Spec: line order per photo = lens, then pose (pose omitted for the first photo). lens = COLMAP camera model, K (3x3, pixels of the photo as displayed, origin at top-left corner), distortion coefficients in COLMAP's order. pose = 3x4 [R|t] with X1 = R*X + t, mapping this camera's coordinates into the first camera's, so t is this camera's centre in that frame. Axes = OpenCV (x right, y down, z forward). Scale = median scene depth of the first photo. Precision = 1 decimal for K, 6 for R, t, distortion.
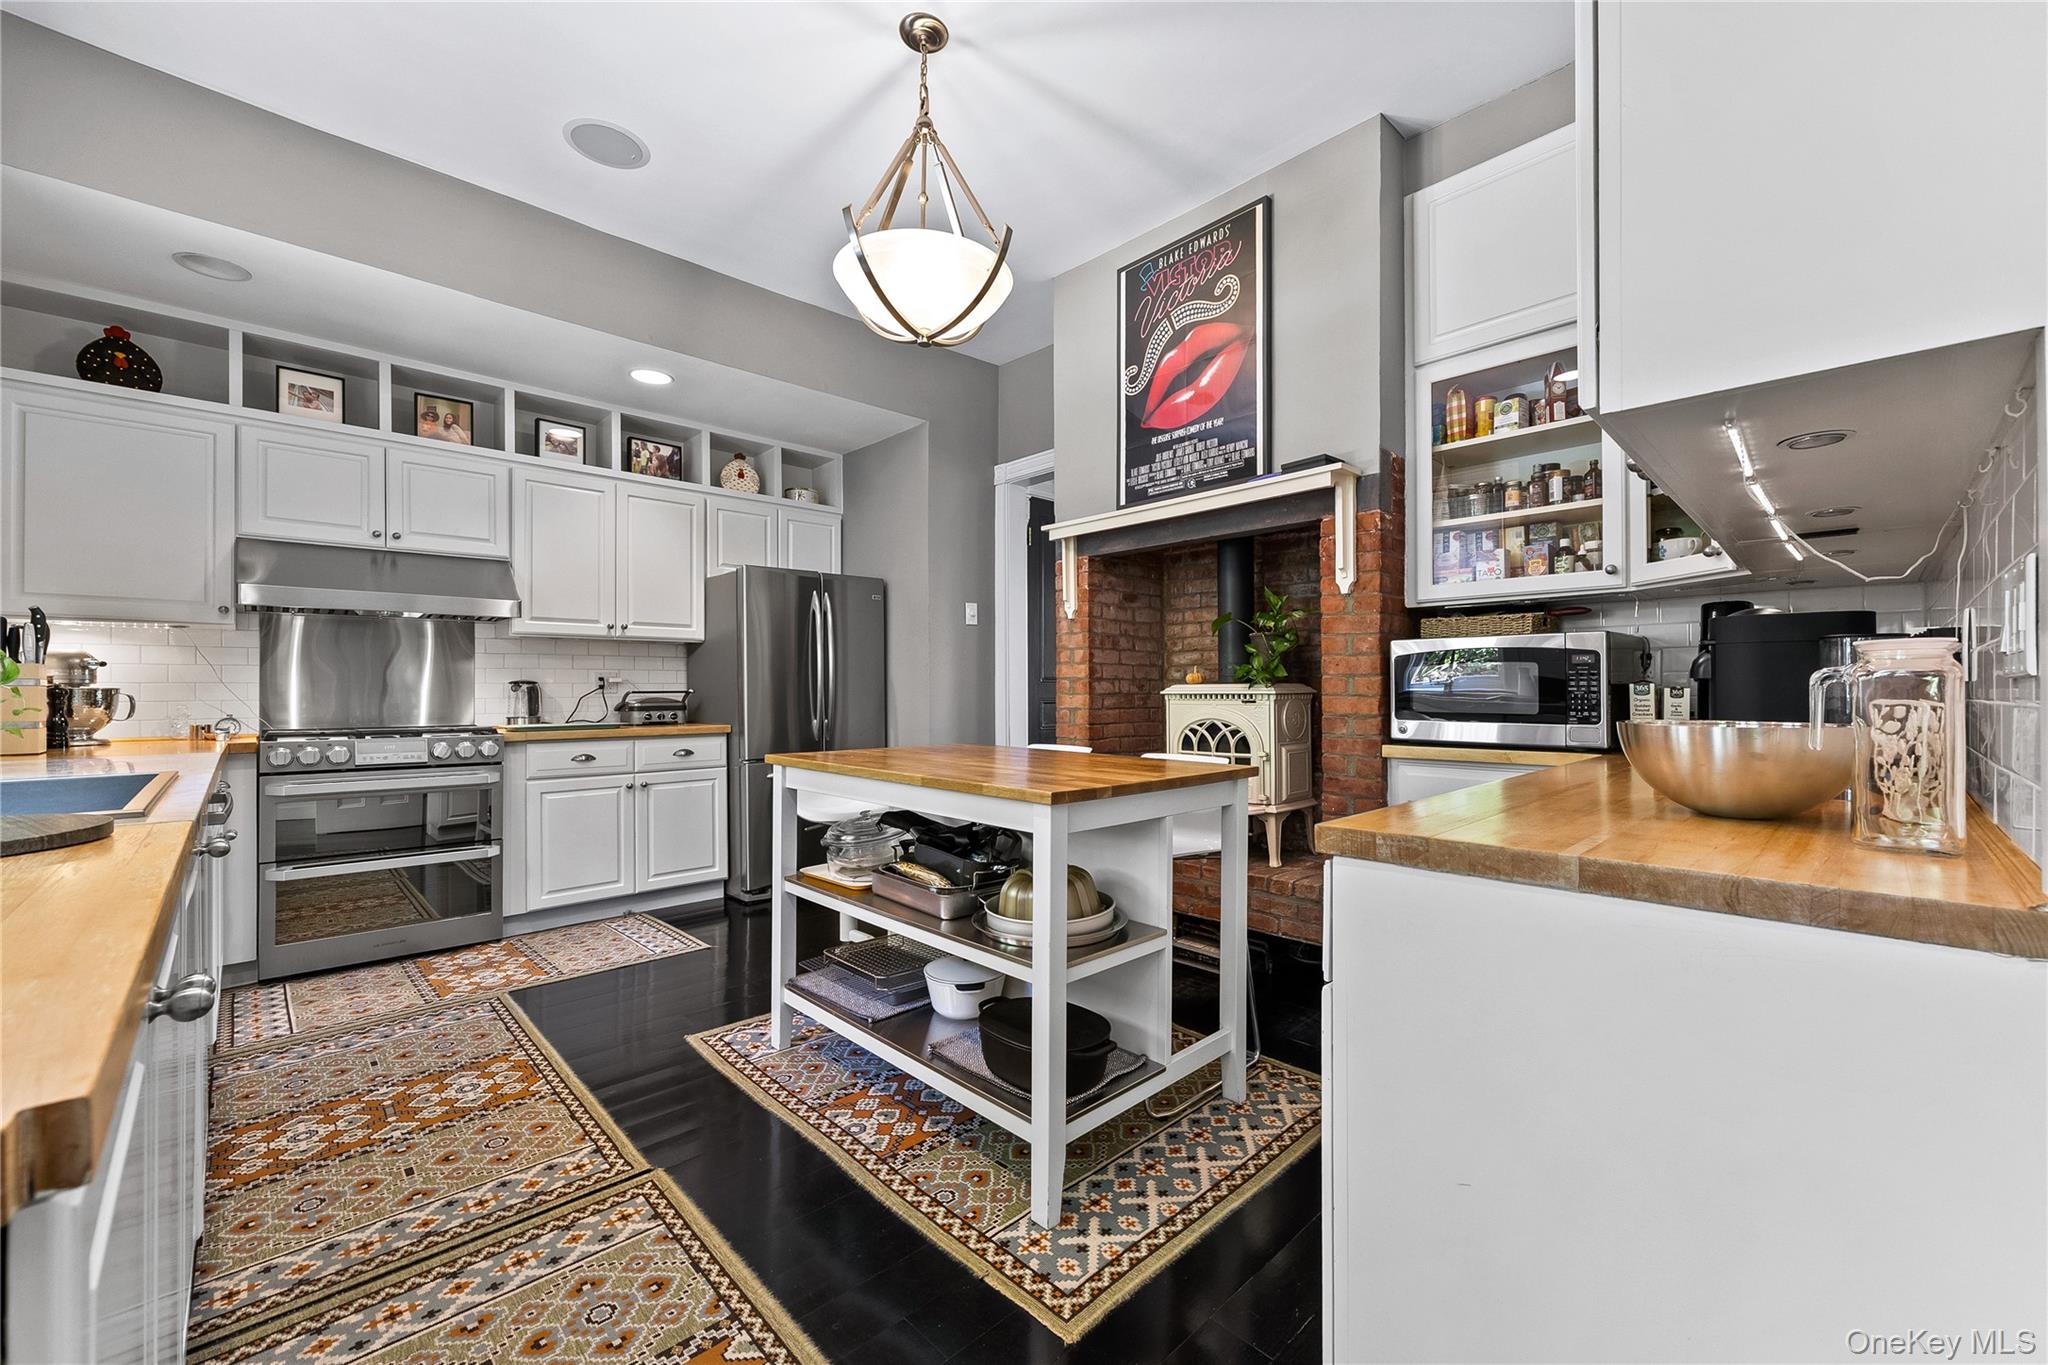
lens RADIAL K [[782.7, 0, 1015.2], [0, 782.7, 683.4], [0, 0, 1]] dist [-0.003864, -0.000914]
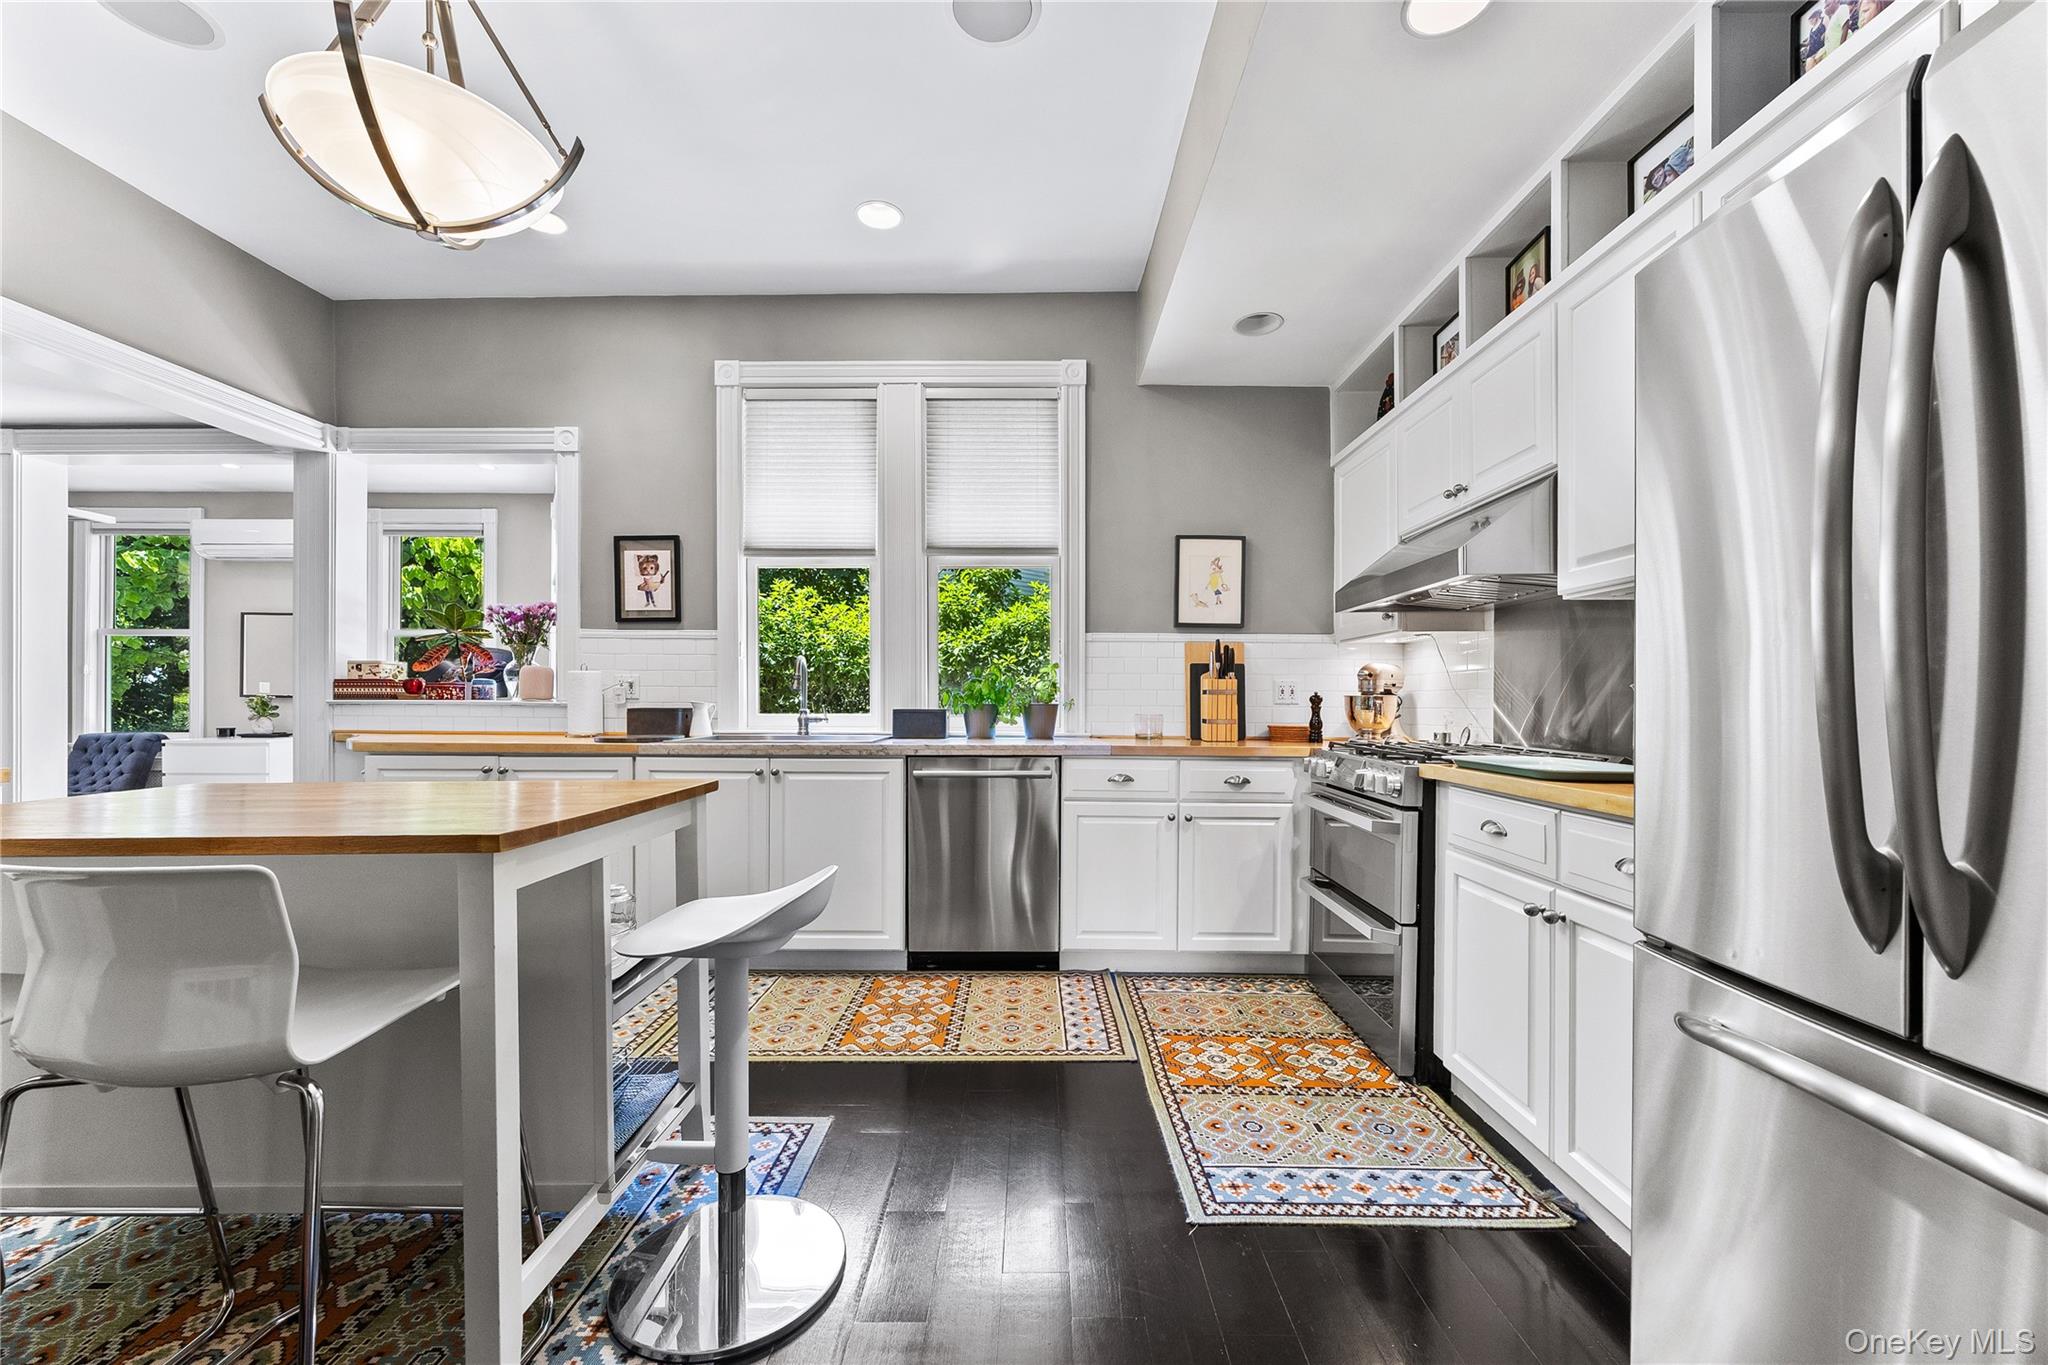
lens RADIAL K [[782.7, 0, 1011.5], [0, 782.7, 694.5], [0, 0, 1]] dist [-0.003864, -0.000914]
pose [[-0.665942, -0.004964, -0.745987, 0.051794], [0.002557, 0.999957, -0.008937, 0.016084], [0.745999, -0.007859, -0.665901, 1.382726]]
